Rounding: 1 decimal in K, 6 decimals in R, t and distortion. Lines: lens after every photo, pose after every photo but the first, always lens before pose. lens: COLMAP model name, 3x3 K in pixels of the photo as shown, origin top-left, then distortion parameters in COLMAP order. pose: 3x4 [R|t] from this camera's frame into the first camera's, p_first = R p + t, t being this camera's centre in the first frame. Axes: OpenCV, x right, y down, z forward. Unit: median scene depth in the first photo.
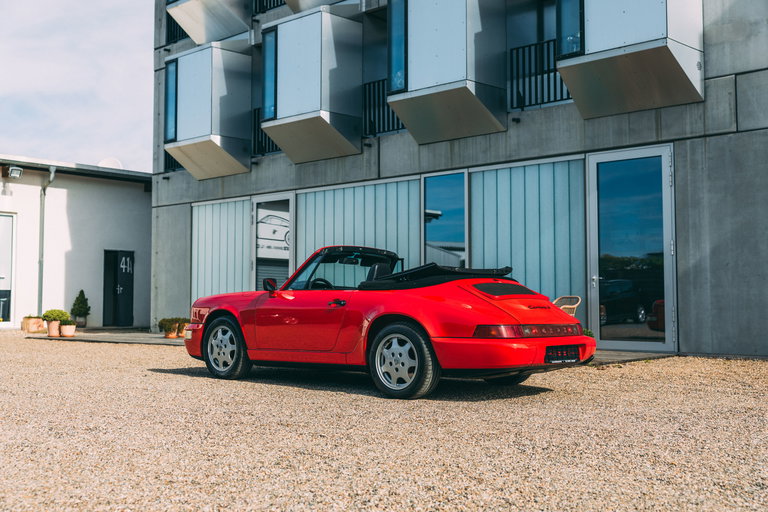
lens RADIAL K [[869.5, 0, 384.0], [0, 869.5, 256.0], [0, 0, 1]] dist [0.000863, -0.008990]
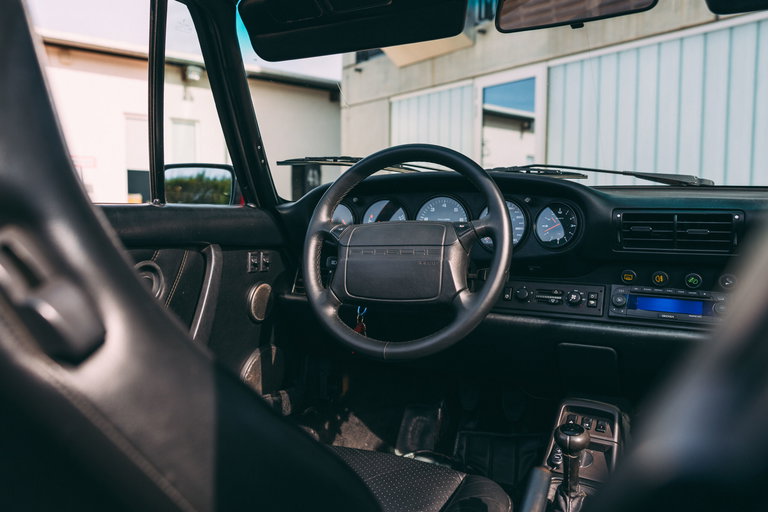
lens RADIAL K [[604.1, 0, 384.0], [0, 604.1, 256.0], [0, 0, 1]] dist [0.002726, -0.000507]
pose [[0.985530, 0.015351, -0.168802, -0.139043], [0.006178, 0.991976, 0.126279, 0.016098], [0.169386, -0.125494, 0.977527, 0.458457]]
